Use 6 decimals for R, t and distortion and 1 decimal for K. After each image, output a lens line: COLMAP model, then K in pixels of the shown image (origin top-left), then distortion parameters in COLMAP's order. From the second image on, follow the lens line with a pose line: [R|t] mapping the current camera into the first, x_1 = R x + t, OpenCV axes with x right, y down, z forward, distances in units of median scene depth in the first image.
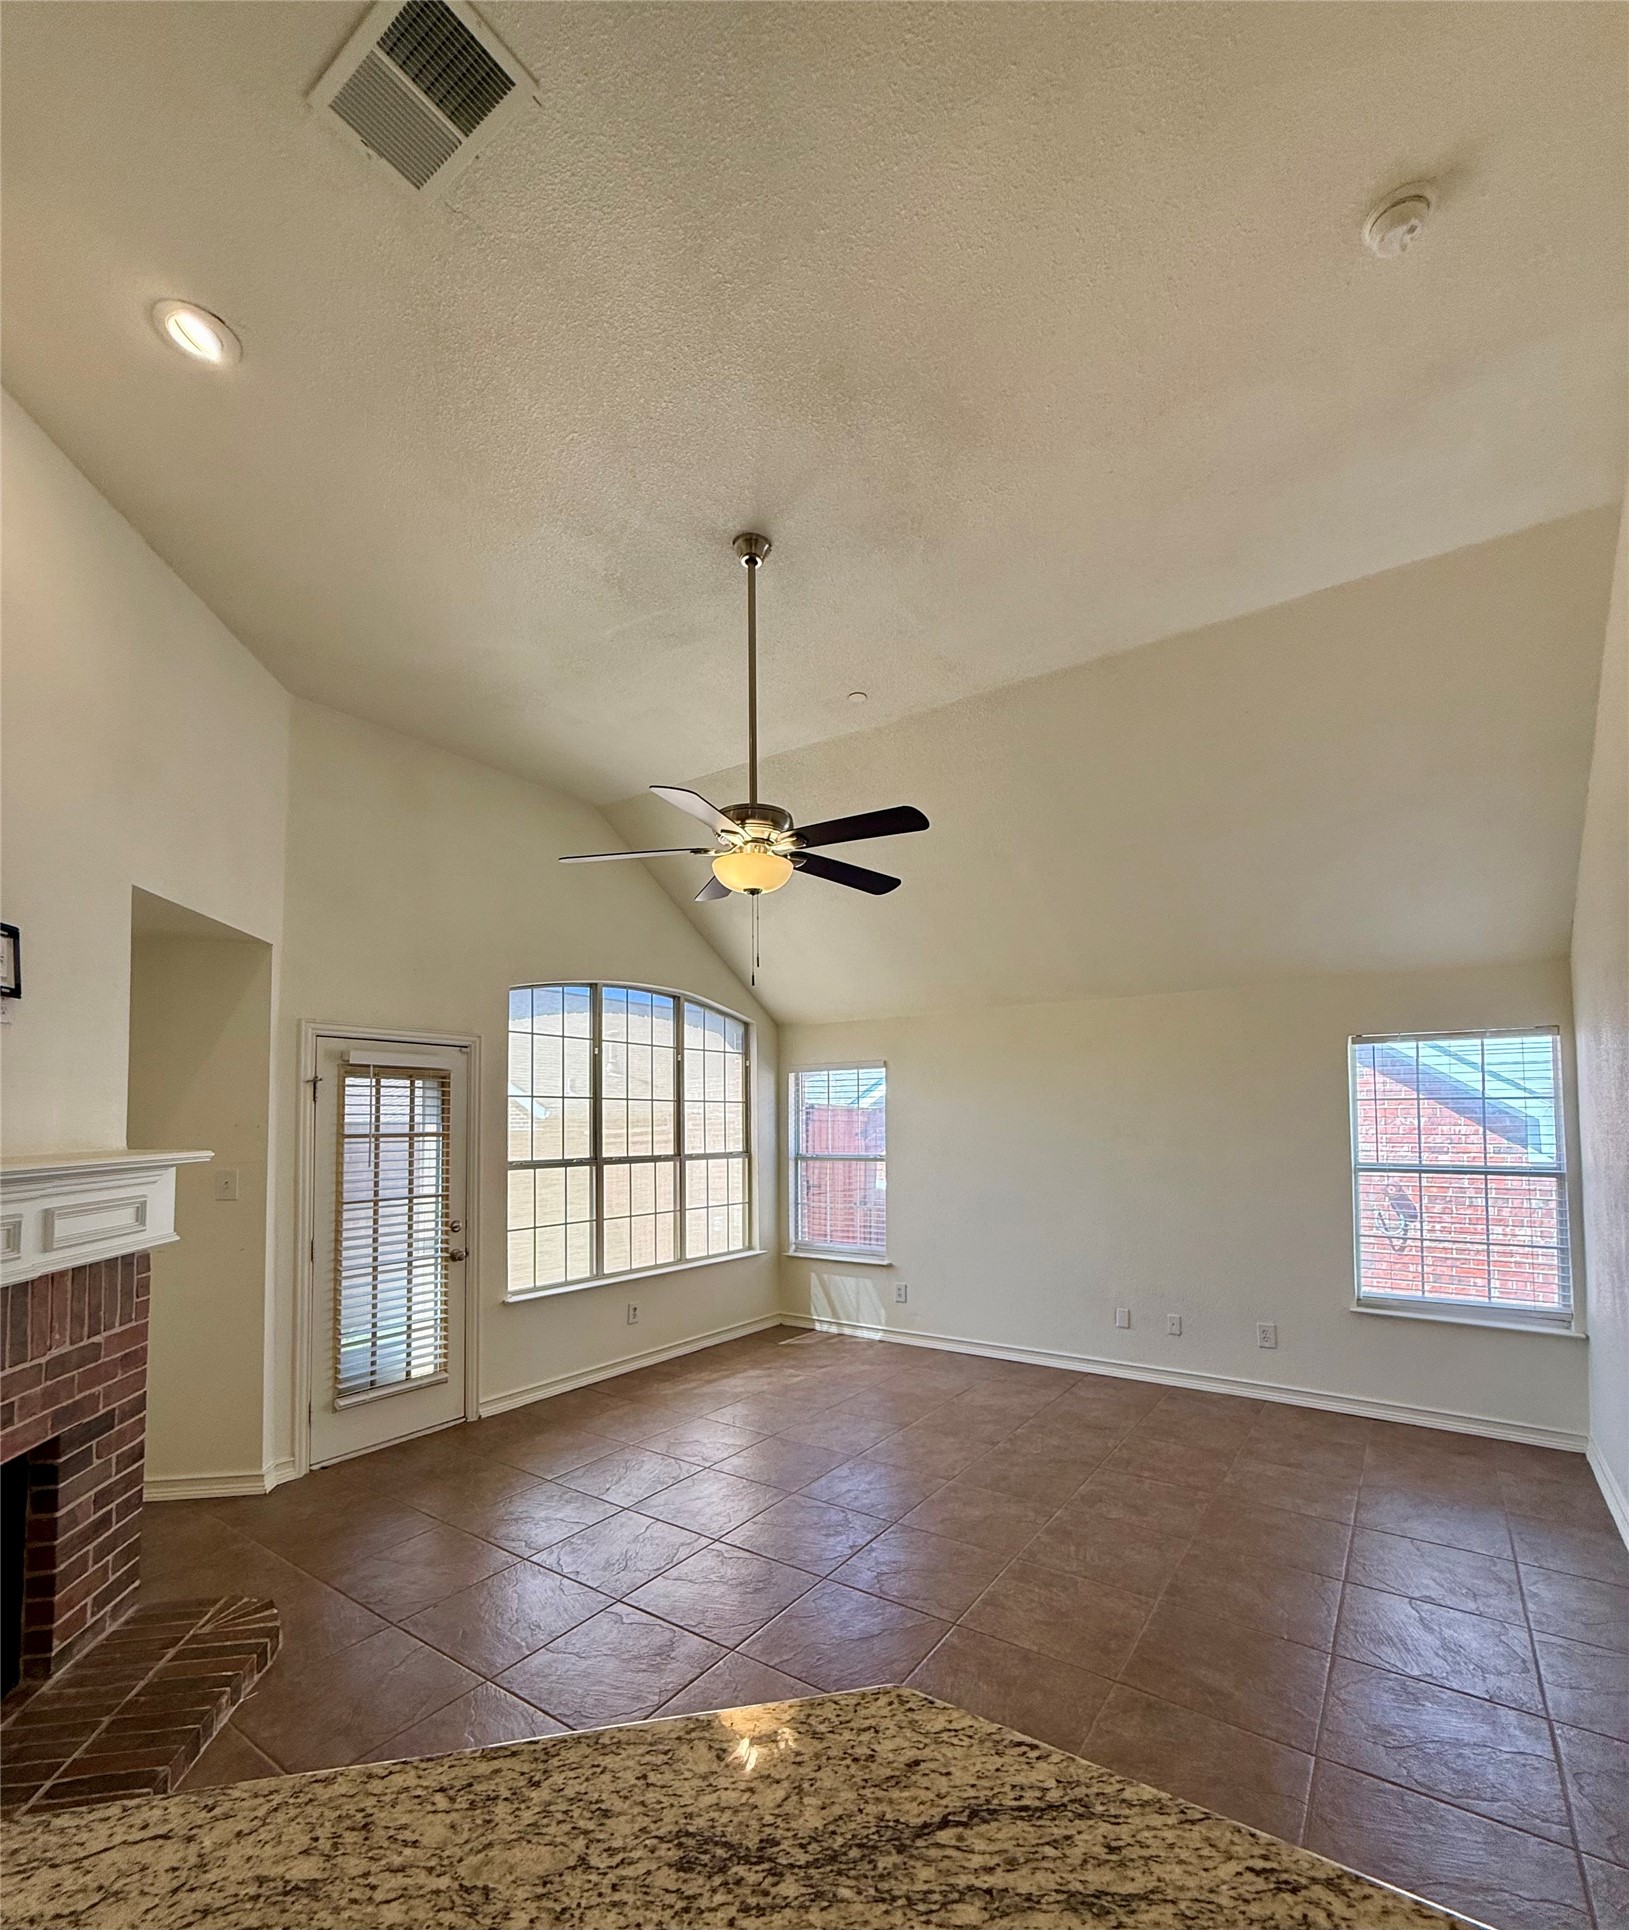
lens RADIAL K [[870.4, 0, 816.5], [0, 870.4, 1084.8], [0, 0, 1]] dist [0.003853, 0.001211]
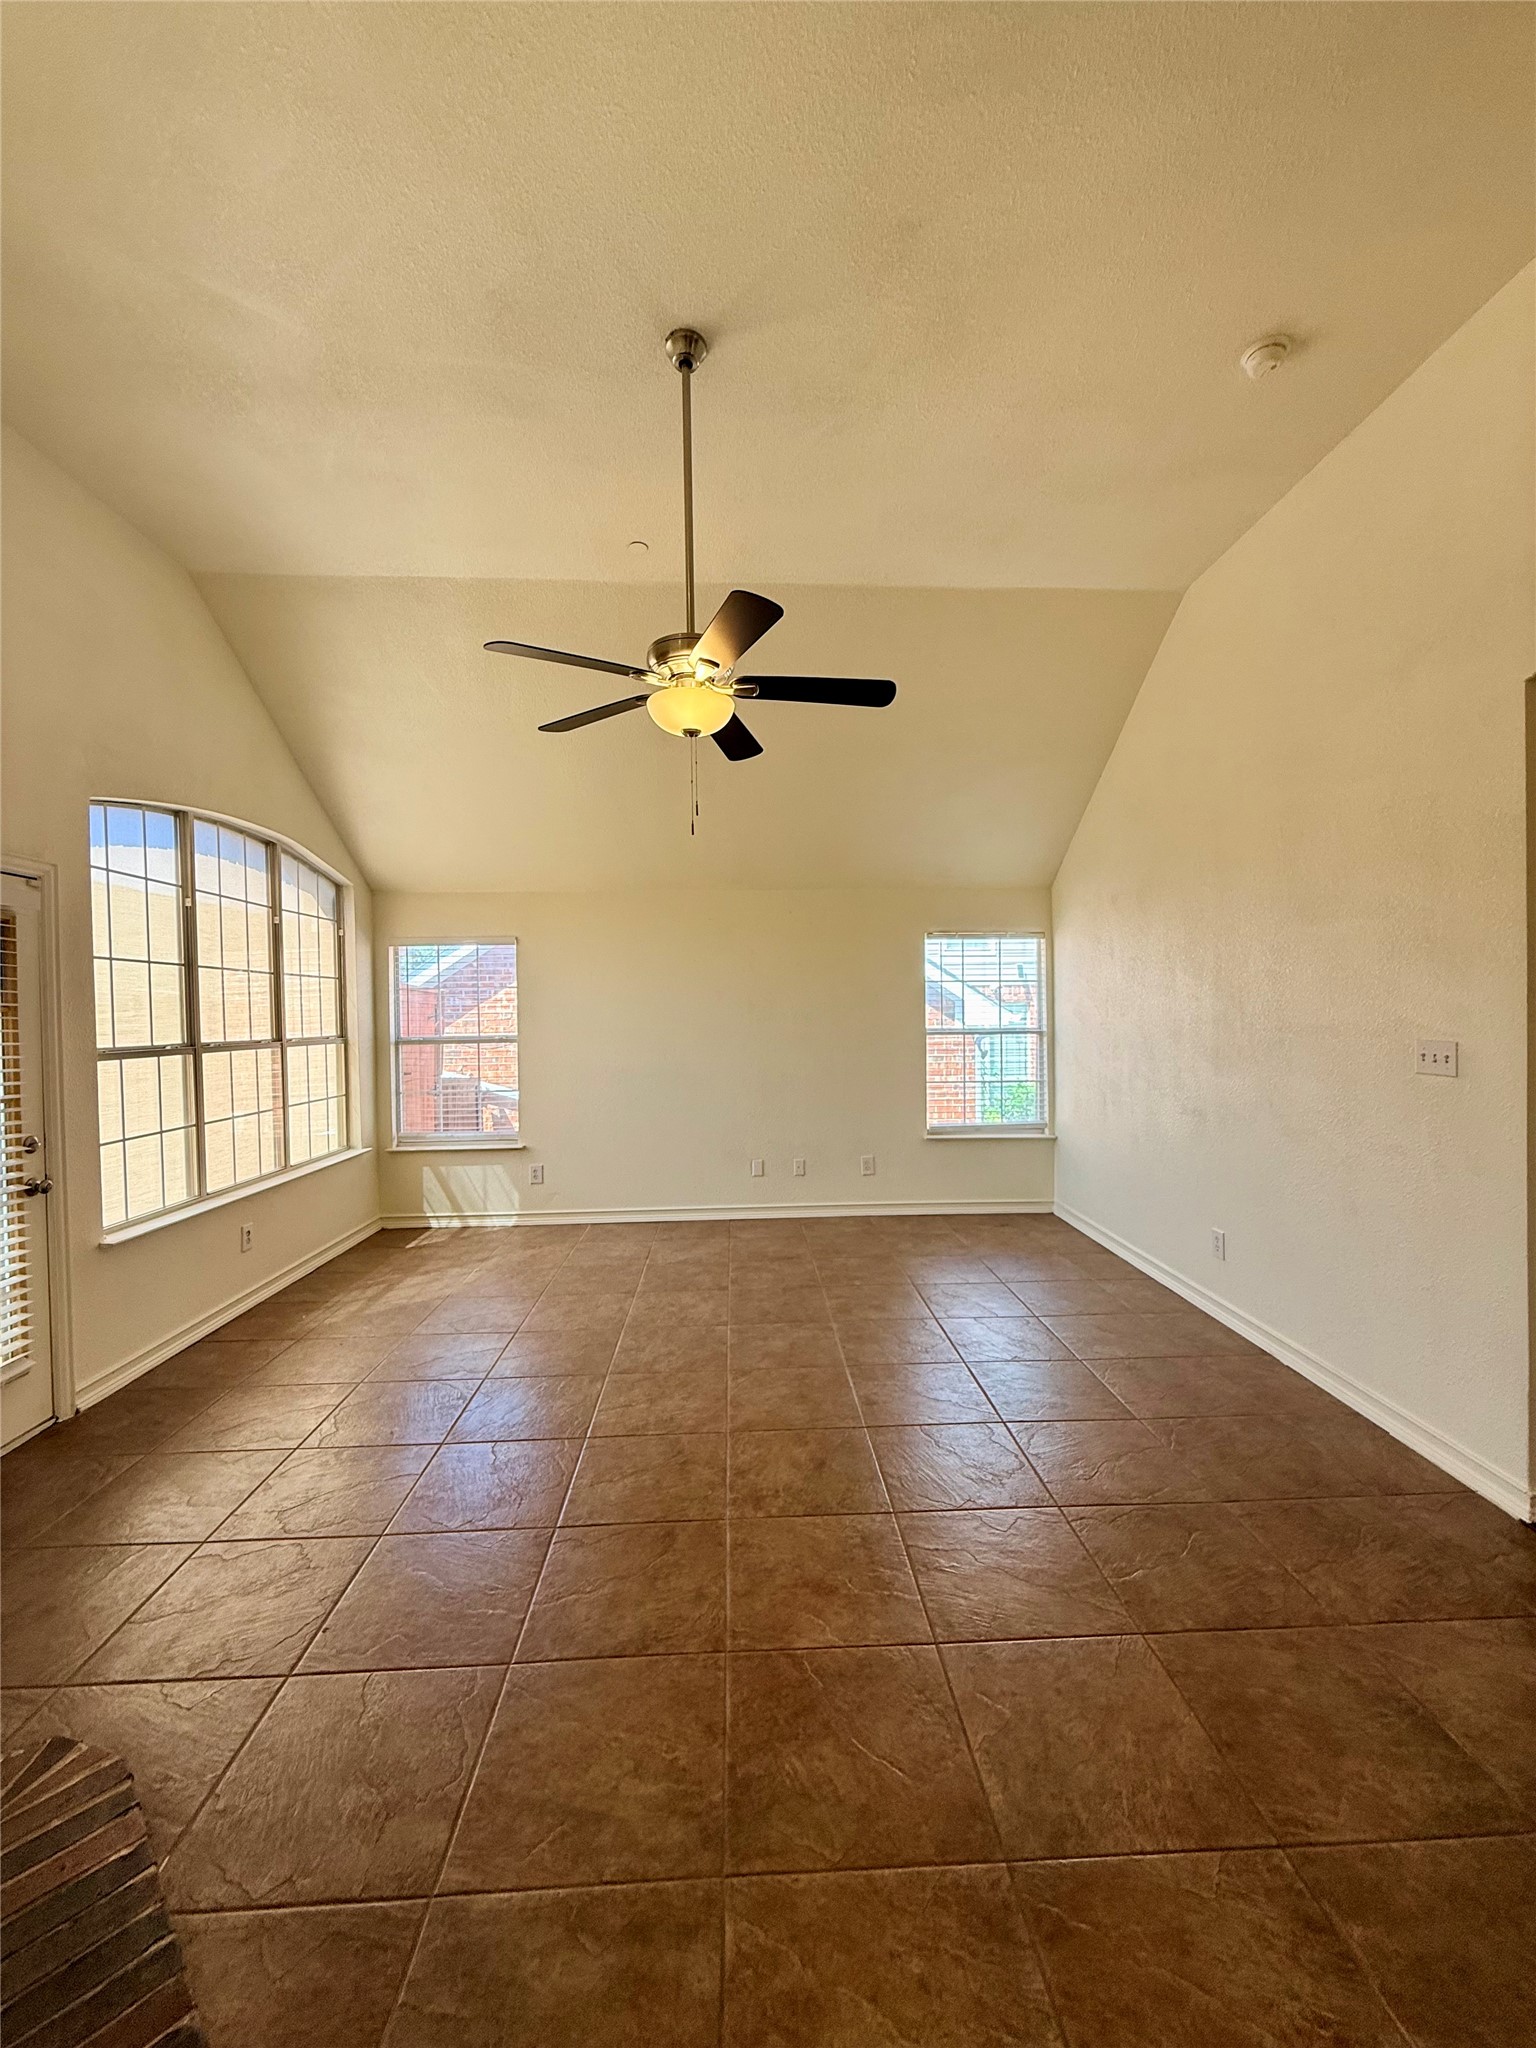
lens RADIAL K [[819.9, 0, 769.7], [0, 819.9, 1022.7], [0, 0, 1]] dist [-0.000189, 0.000884]
pose [[0.795246, -0.013222, 0.606142, -0.325519], [-0.017362, 0.998855, 0.044568, 0.028306], [-0.606038, -0.045966, 0.794107, 0.145120]]
